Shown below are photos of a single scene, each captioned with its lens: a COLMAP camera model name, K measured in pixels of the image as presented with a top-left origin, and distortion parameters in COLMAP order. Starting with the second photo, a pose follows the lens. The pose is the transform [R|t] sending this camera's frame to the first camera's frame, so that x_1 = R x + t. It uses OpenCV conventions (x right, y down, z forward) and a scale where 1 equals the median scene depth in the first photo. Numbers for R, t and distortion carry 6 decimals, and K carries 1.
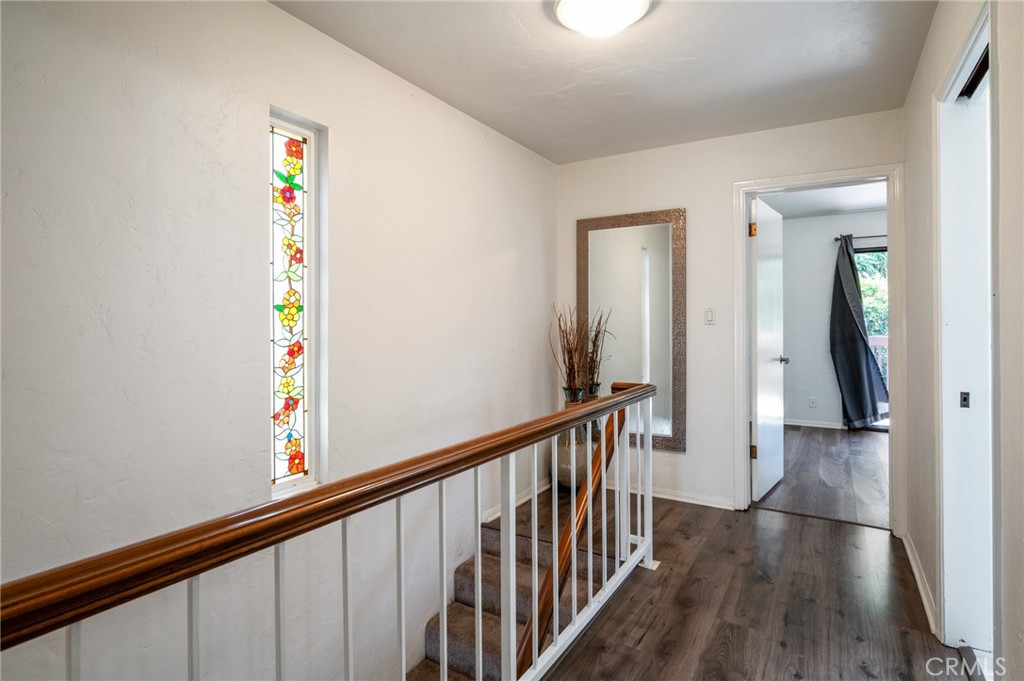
lens RADIAL K [[513.5, 0, 531.7], [0, 513.5, 320.7], [0, 0, 1]] dist [0.001550, 0.000072]
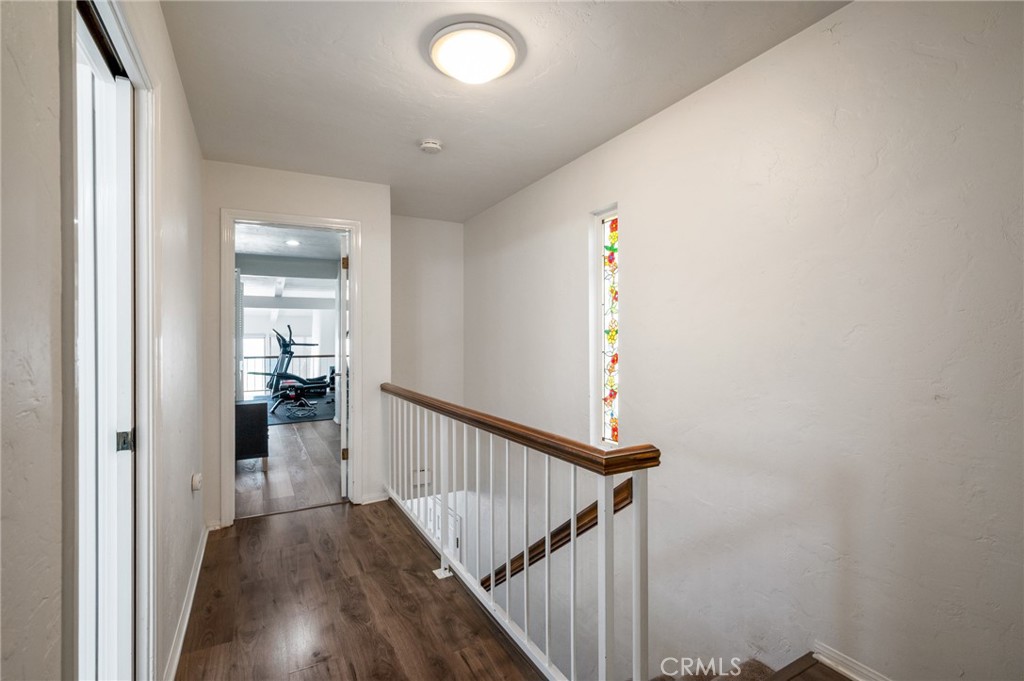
lens RADIAL K [[476.3, 0, 513.4], [0, 476.3, 343.1], [0, 0, 1]] dist [-0.002905, -0.000156]
pose [[-0.509922, 0.009272, -0.860171, 0.908465], [0.009894, 0.999939, 0.004914, -0.000187], [0.860164, -0.006005, -0.509983, 1.480825]]
